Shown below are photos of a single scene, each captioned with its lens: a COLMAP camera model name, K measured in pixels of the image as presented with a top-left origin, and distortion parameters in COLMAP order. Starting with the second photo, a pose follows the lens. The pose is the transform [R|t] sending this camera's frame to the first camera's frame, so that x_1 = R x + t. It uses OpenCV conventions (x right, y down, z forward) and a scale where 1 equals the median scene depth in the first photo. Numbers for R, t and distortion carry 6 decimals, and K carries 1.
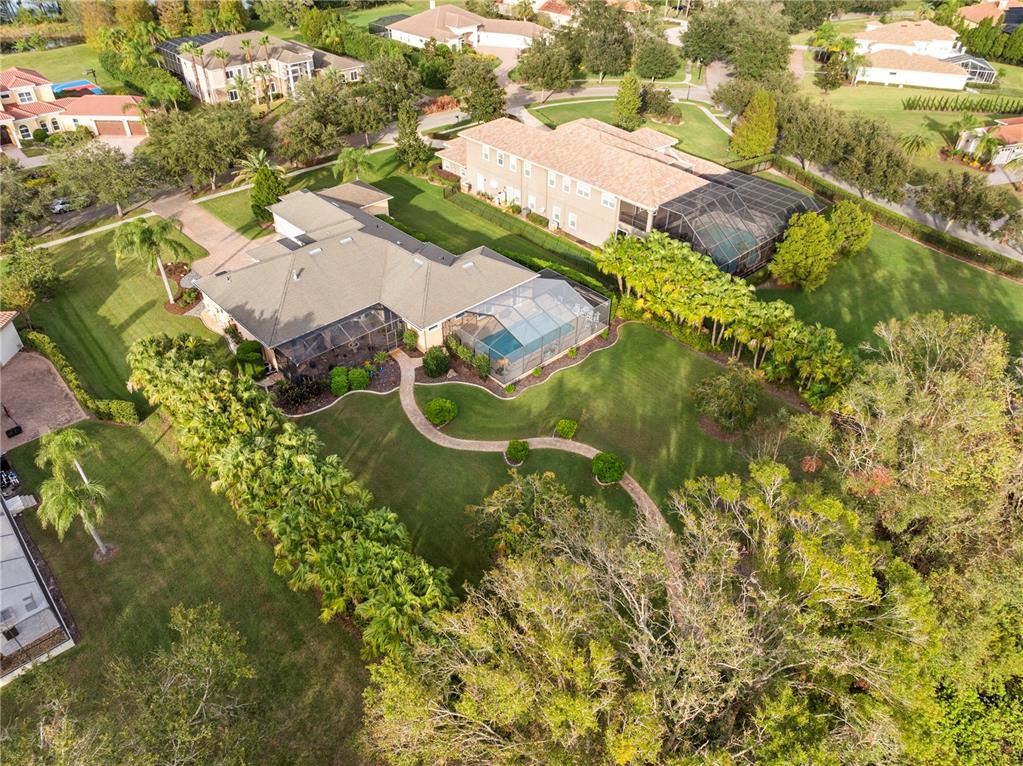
lens RADIAL K [[715.5, 0, 511.5], [0, 715.5, 383.0], [0, 0, 1]] dist [-0.042036, 0.007103]
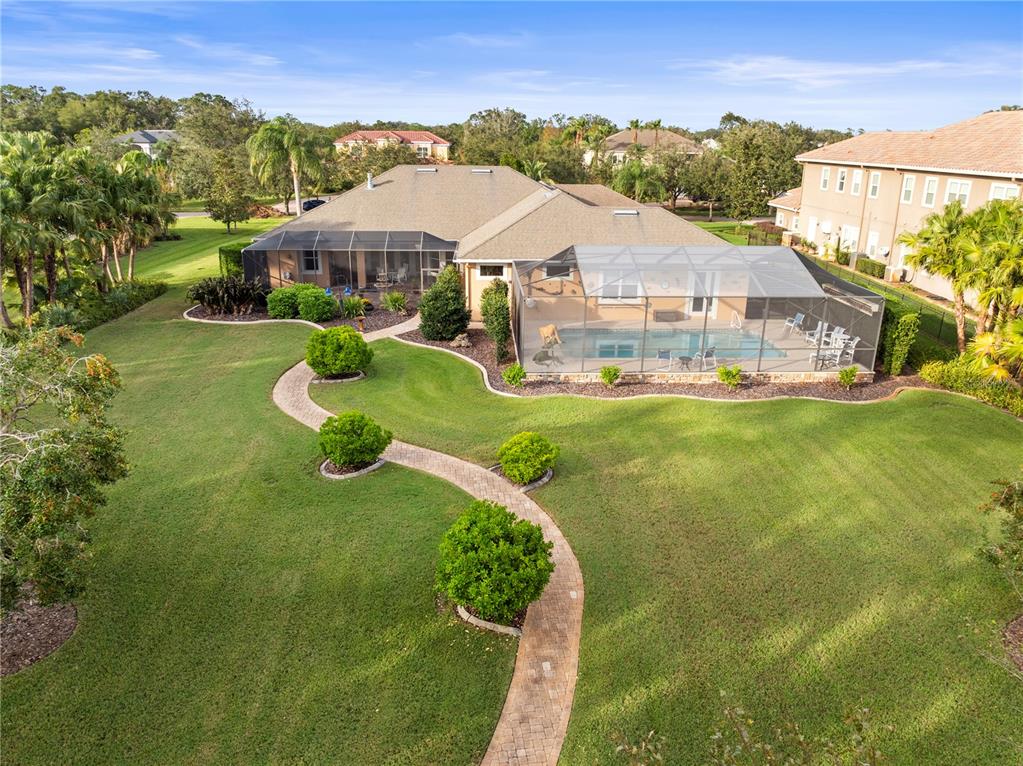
lens RADIAL K [[715.5, 0, 511.5], [0, 715.5, 383.0], [0, 0, 1]] dist [-0.042036, 0.007103]
pose [[0.758976, 0.209787, -0.616397, 0.241289], [-0.399560, 0.897533, -0.186513, 0.086361], [0.514109, 0.387846, 0.765028, 0.630633]]
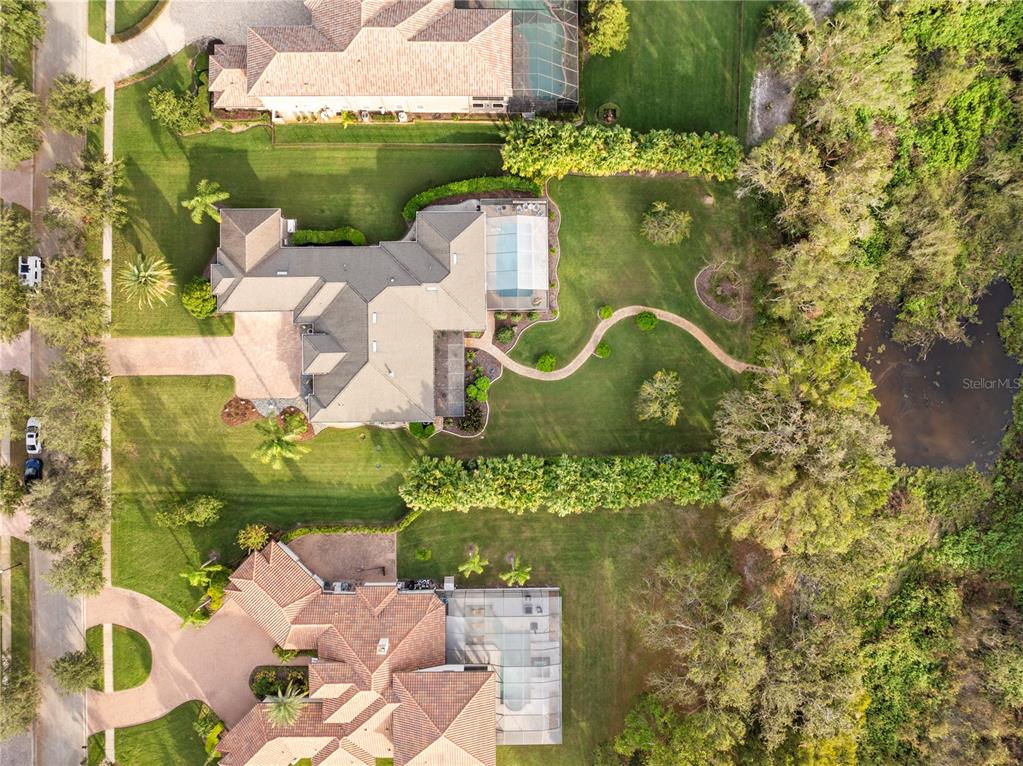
lens RADIAL K [[715.5, 0, 511.5], [0, 715.5, 383.0], [0, 0, 1]] dist [-0.042036, 0.007103]
pose [[0.678798, -0.734245, 0.010864, -0.177548], [0.435964, 0.414859, 0.798641, -1.095157], [-0.590905, -0.537379, 0.601710, 0.062724]]
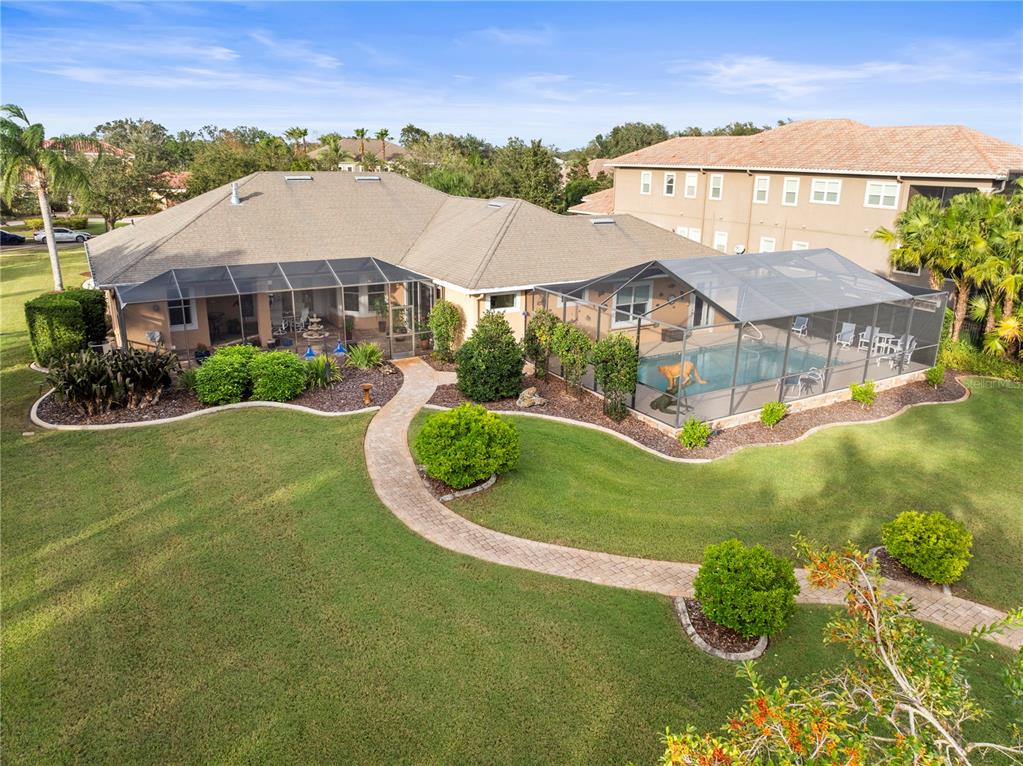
lens RADIAL K [[715.5, 0, 511.5], [0, 715.5, 383.0], [0, 0, 1]] dist [-0.042036, 0.007103]
pose [[0.977476, 0.067361, -0.200007, -0.019656], [-0.132555, 0.933398, -0.333463, 0.098781], [0.164224, 0.352464, 0.921303, 0.634546]]
